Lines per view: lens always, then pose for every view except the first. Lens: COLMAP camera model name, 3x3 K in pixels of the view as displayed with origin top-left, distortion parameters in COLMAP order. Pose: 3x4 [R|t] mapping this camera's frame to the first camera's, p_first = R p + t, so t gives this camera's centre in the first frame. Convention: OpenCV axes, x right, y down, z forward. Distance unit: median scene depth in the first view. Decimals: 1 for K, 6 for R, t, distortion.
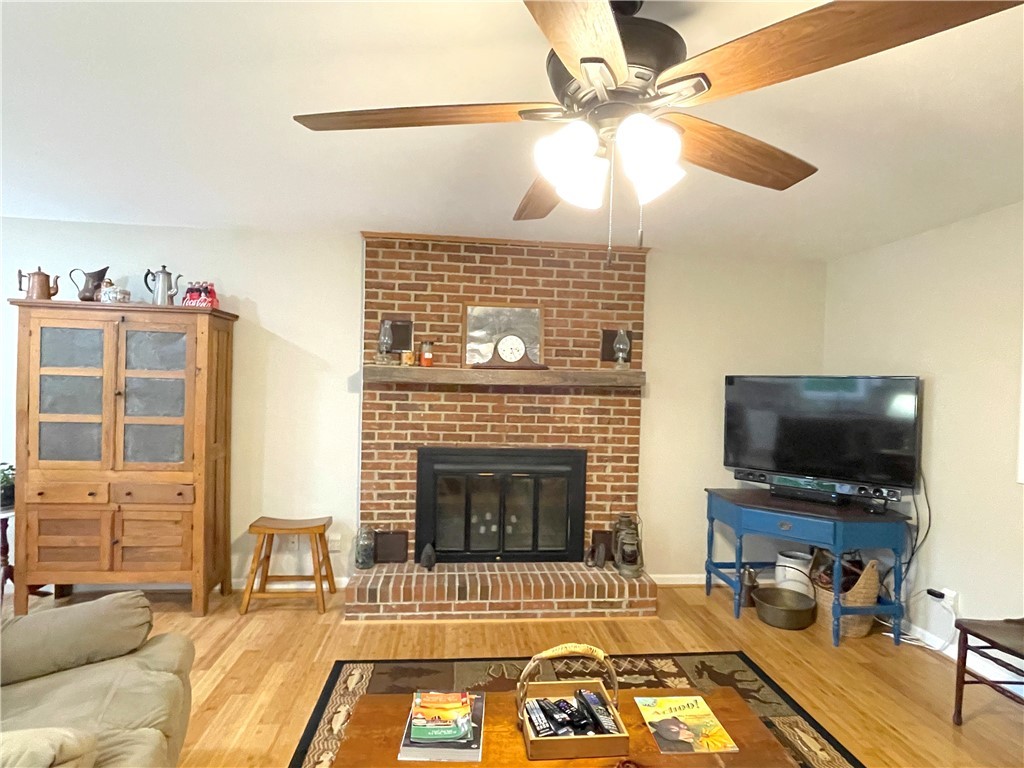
lens RADIAL K [[533.1, 0, 509.6], [0, 533.1, 384.5], [0, 0, 1]] dist [-0.001685, -0.002384]
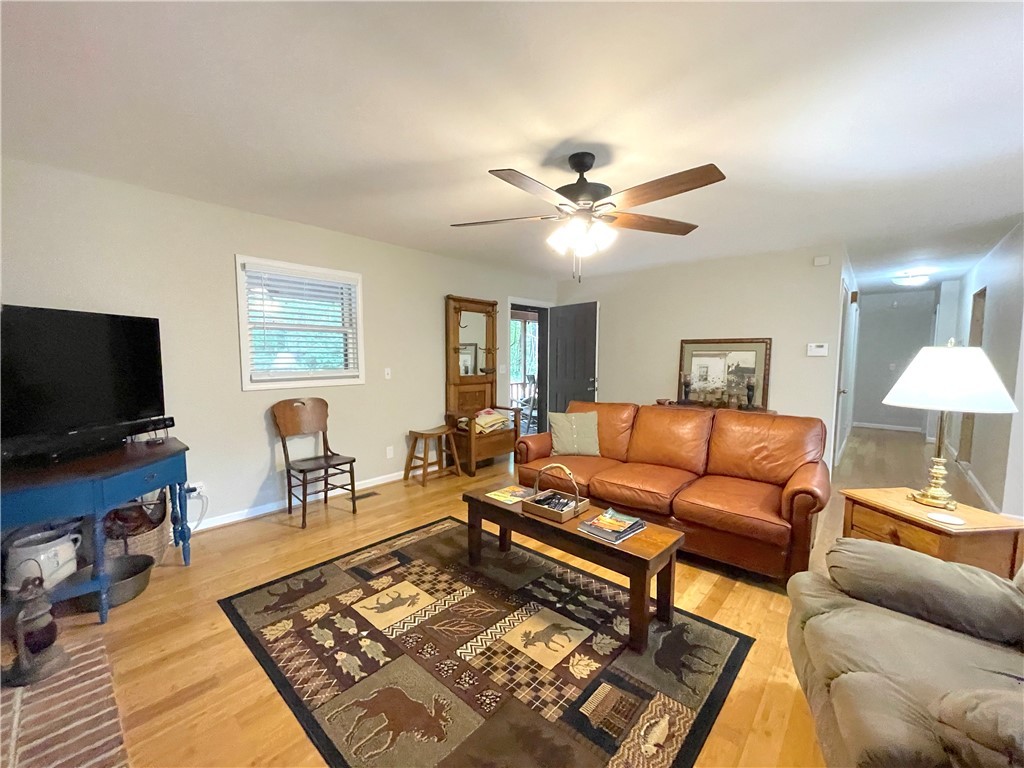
lens RADIAL K [[415.7, 0, 509.4], [0, 415.7, 386.7], [0, 0, 1]] dist [-0.002901, 0.000283]
pose [[-0.663894, -0.088835, 0.742532, -0.360131], [-0.021377, 0.994768, 0.099899, 0.021803], [-0.747521, 0.050450, -0.662319, 0.884824]]
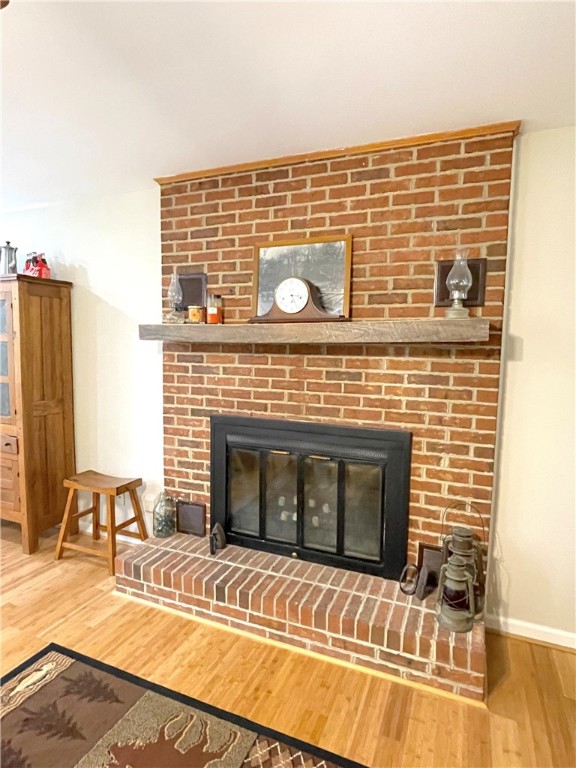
lens RADIAL K [[434.4, 0, 286.4], [0, 434.4, 379.1], [0, 0, 1]] dist [-0.006477, -0.003263]
pose [[0.876342, 0.023873, -0.481097, 0.286722], [0.008281, 0.997877, 0.064603, 0.011632], [0.481618, -0.060598, 0.874284, 0.424957]]
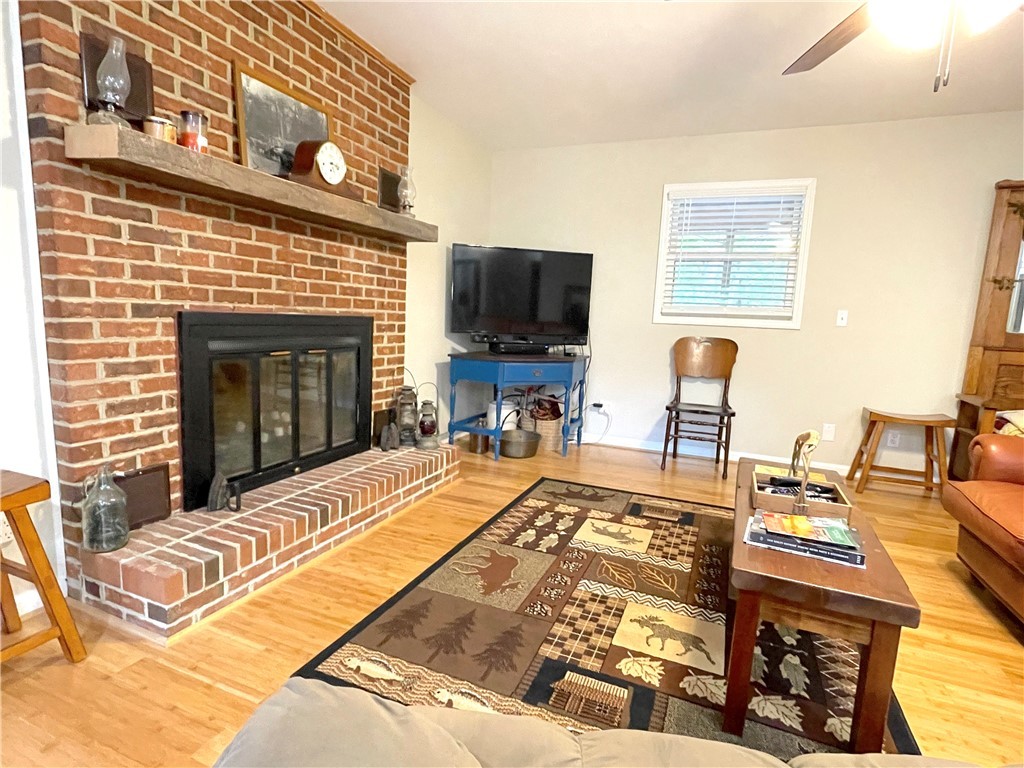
lens RADIAL K [[533.1, 0, 501.9], [0, 533.1, 387.3], [0, 0, 1]] dist [-0.001685, -0.002384]
pose [[0.493460, -0.123850, 0.860906, -0.491383], [-0.028903, 0.986928, 0.158546, 0.096957], [-0.869288, -0.103119, 0.483430, 0.430002]]
